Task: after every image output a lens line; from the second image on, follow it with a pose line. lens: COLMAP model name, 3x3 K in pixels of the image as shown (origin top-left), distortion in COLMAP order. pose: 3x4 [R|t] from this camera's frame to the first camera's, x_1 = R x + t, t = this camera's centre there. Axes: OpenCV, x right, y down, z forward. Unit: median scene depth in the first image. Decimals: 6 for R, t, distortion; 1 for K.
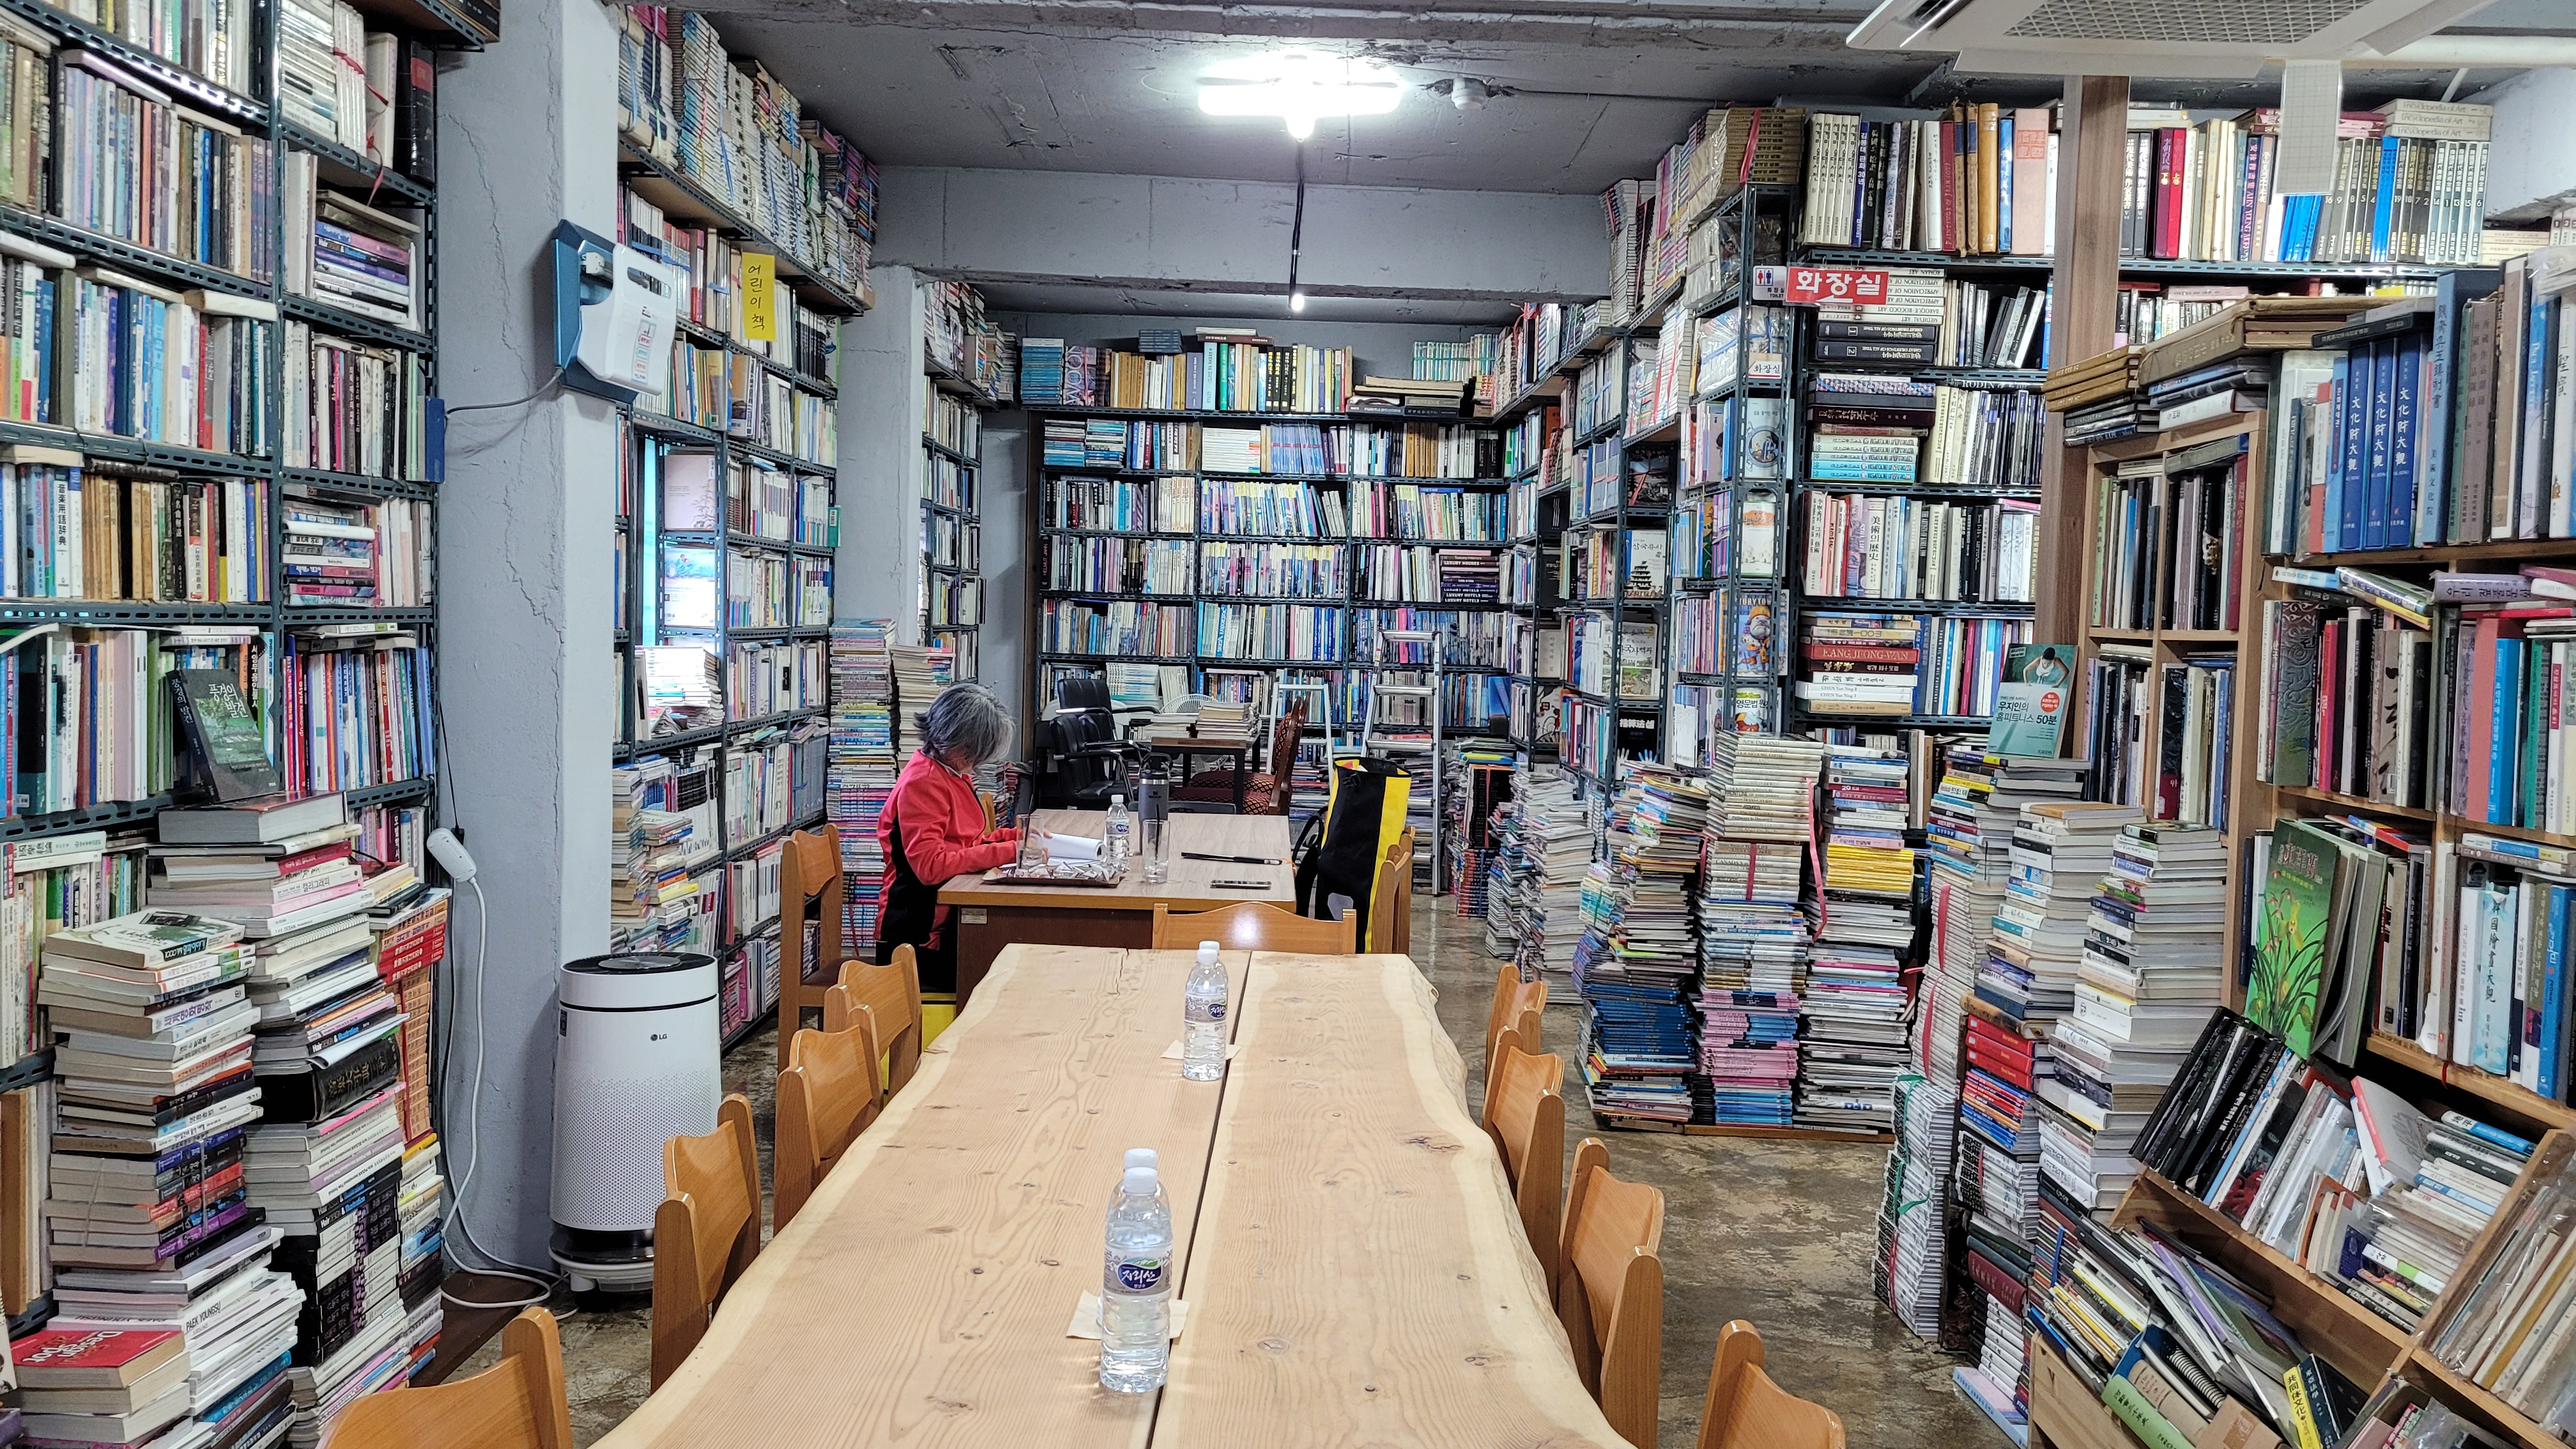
lens RADIAL K [[1970.1, 0, 1286.7], [0, 1970.1, 719.2], [0, 0, 1]] dist [0.058035, -0.046067]
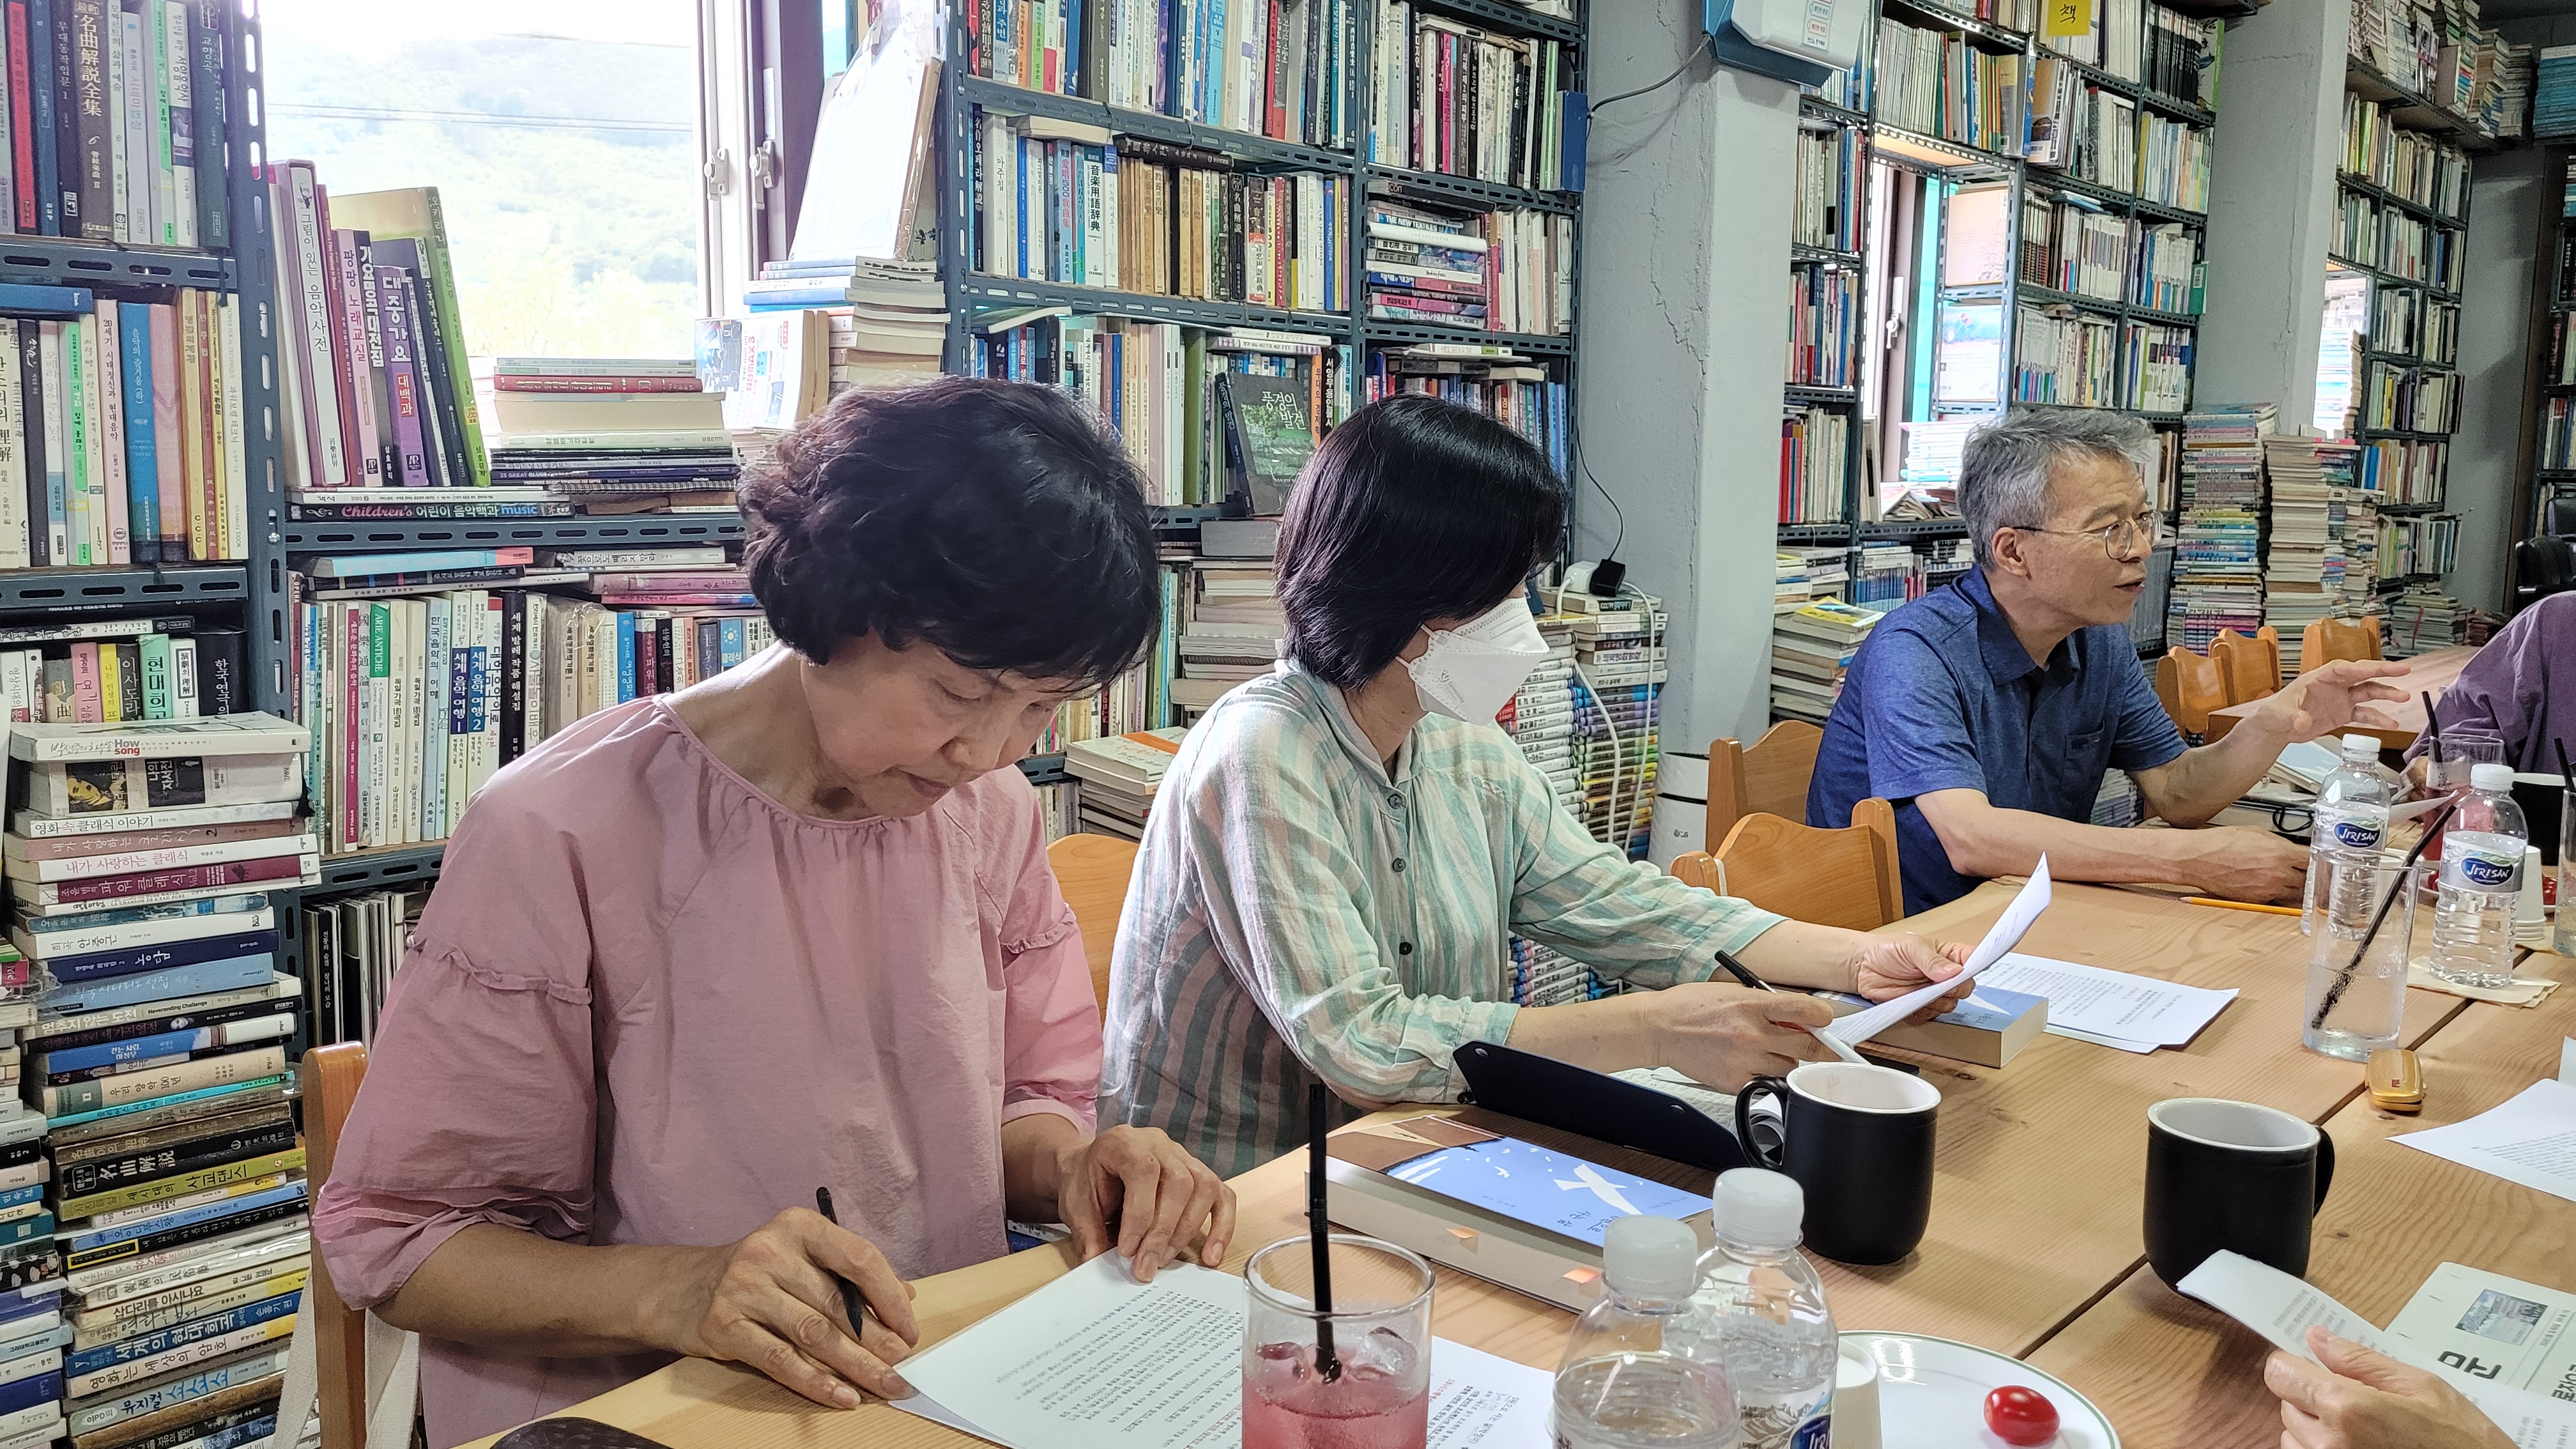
lens RADIAL K [[1970.1, 0, 1287.5], [0, 1970.1, 723.8], [0, 0, 1]] dist [0.058035, -0.046067]
pose [[0.749768, 0.068343, -0.658162, 0.073694], [-0.027971, 0.997036, 0.071667, 0.058523], [0.661110, -0.035325, 0.749457, 0.253184]]
